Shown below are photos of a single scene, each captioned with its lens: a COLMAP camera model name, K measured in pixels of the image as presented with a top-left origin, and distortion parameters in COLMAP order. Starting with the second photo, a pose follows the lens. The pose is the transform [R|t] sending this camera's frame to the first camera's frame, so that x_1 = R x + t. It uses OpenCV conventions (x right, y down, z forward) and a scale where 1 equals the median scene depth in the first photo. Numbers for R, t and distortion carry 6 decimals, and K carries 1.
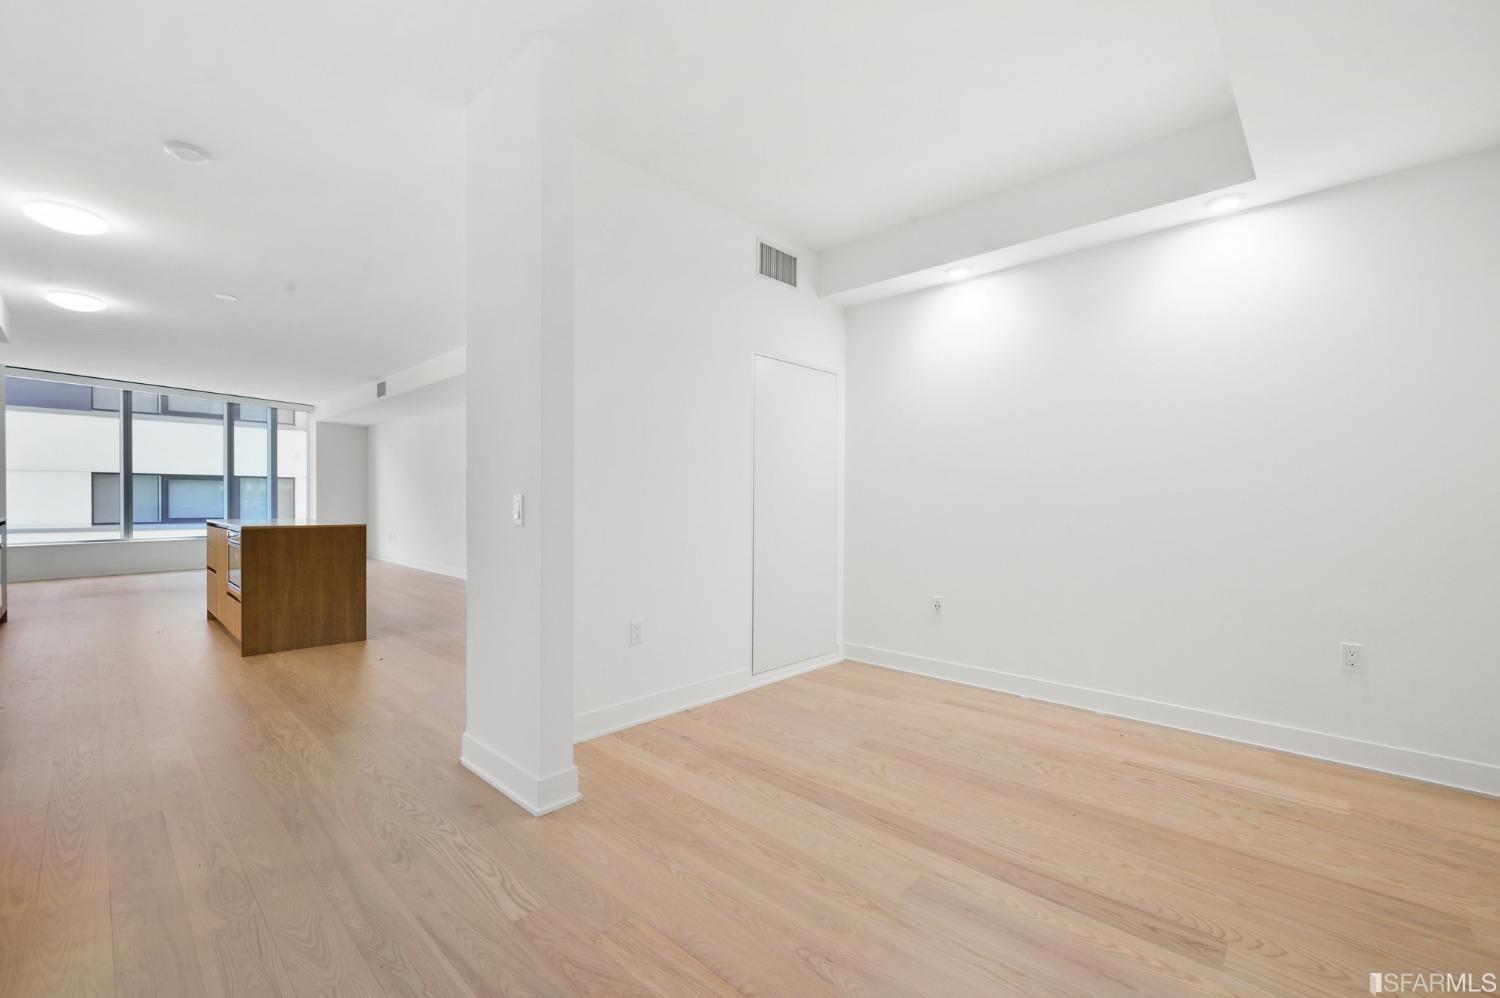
lens RADIAL K [[627.8, 0, 750.0], [0, 627.8, 499.0], [0, 0, 1]] dist [-0.004478, -0.000467]
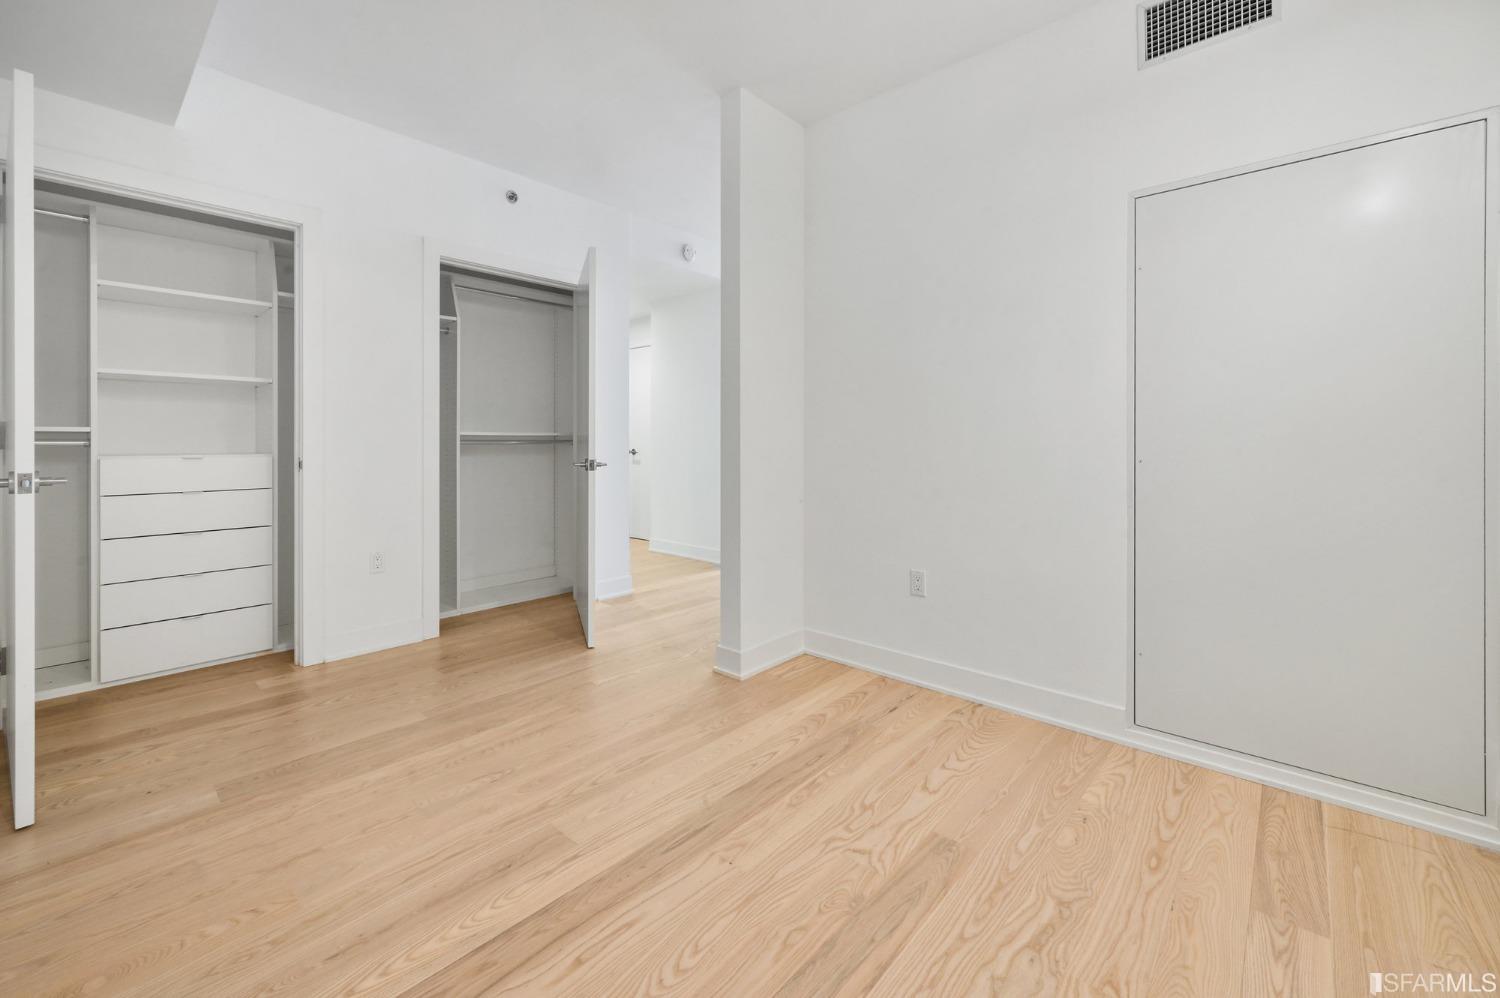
lens RADIAL K [[627.2, 0, 750.0], [0, 627.2, 499.0], [0, 0, 1]] dist [-0.000543, -0.000098]
pose [[0.011126, 0.085659, -0.996262, 0.887953], [0.008050, 0.996284, 0.085751, 0.020112], [0.999906, -0.008974, 0.010396, 0.970199]]
